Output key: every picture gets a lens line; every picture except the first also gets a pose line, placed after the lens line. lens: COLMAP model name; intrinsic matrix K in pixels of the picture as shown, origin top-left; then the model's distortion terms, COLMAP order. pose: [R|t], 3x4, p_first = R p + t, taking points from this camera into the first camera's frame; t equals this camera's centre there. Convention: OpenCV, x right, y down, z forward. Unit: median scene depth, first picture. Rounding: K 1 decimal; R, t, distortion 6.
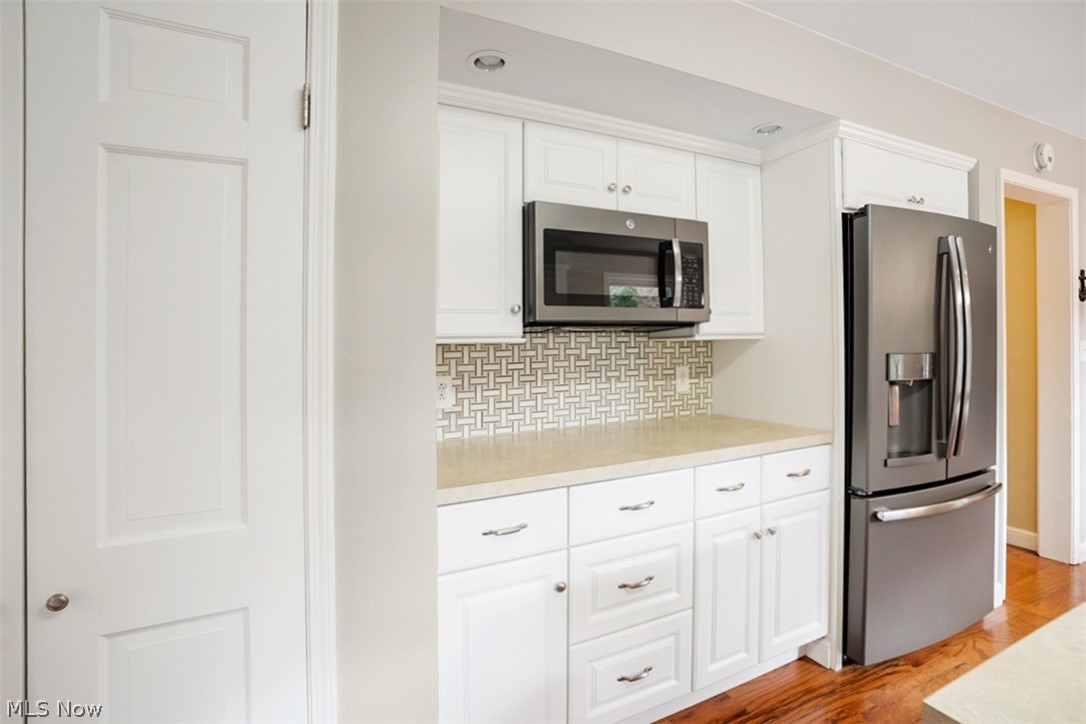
lens RADIAL K [[517.0, 0, 548.7], [0, 517.0, 351.6], [0, 0, 1]] dist [-0.005527, 0.000245]
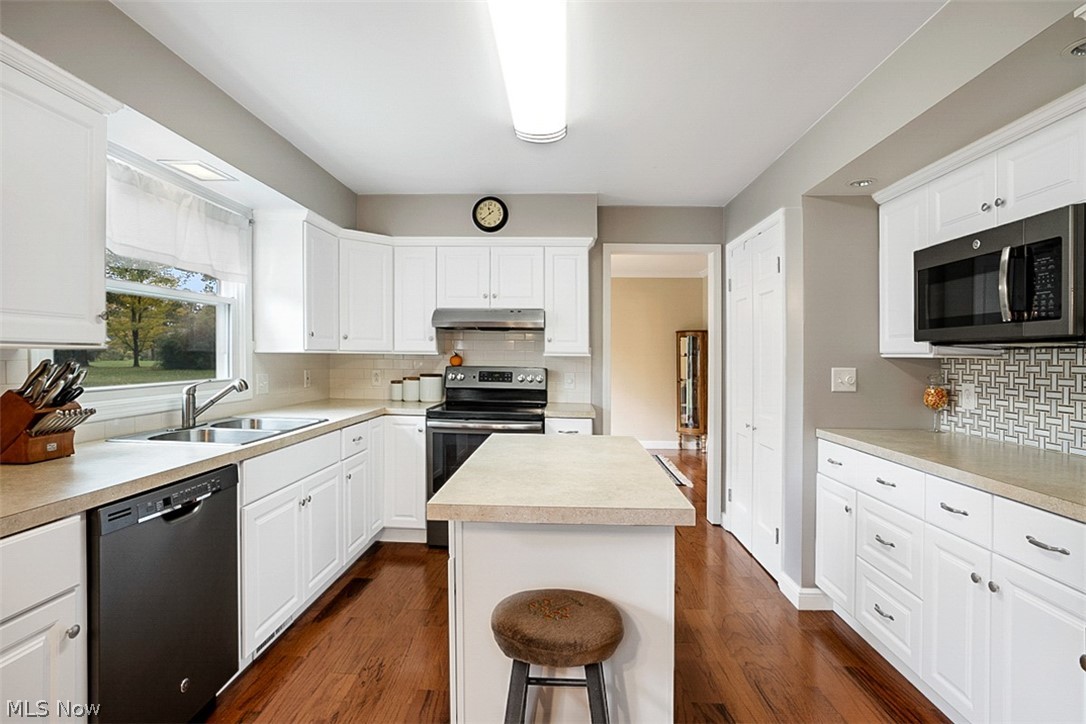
lens RADIAL K [[560.6, 0, 544.0], [0, 560.6, 363.2], [0, 0, 1]] dist [-0.035157, 0.010046]
pose [[-0.485283, 0.022336, -0.874072, 1.382635], [-0.018365, 0.999193, 0.035729, -0.029363], [0.874164, 0.033391, -0.484481, 0.696115]]
